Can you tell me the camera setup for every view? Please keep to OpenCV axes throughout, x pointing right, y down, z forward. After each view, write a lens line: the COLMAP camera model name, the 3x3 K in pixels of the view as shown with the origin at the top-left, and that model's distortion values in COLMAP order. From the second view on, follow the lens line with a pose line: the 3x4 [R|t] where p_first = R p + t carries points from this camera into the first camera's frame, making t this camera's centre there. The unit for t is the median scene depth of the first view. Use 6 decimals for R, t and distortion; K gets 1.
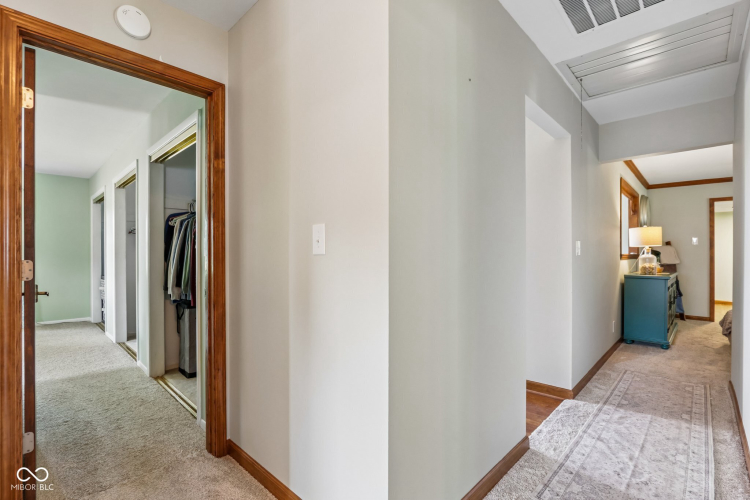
lens RADIAL K [[348.0, 0, 375.7], [0, 348.0, 253.6], [0, 0, 1]] dist [-0.015899, 0.002504]
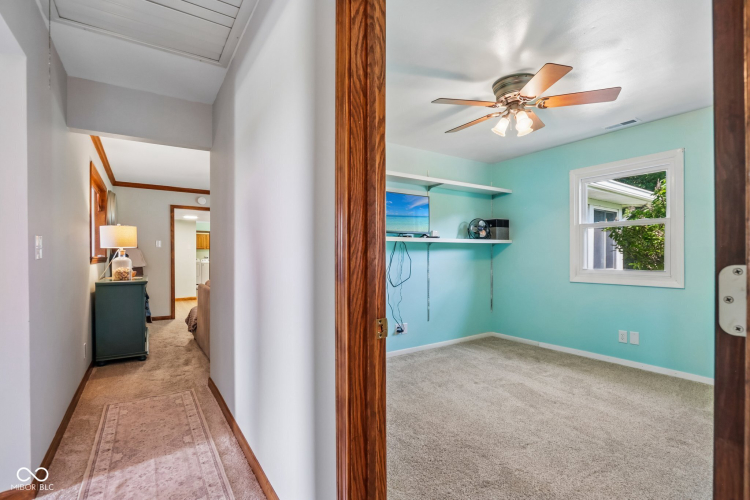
lens RADIAL K [[348.0, 0, 372.0], [0, 348.0, 256.6], [0, 0, 1]] dist [-0.015899, 0.002504]
pose [[0.226101, -0.001406, 0.974103, 0.086523], [0.000150, 0.999999, 0.001409, 0.000092], [-0.974104, -0.000172, 0.226101, 0.204443]]
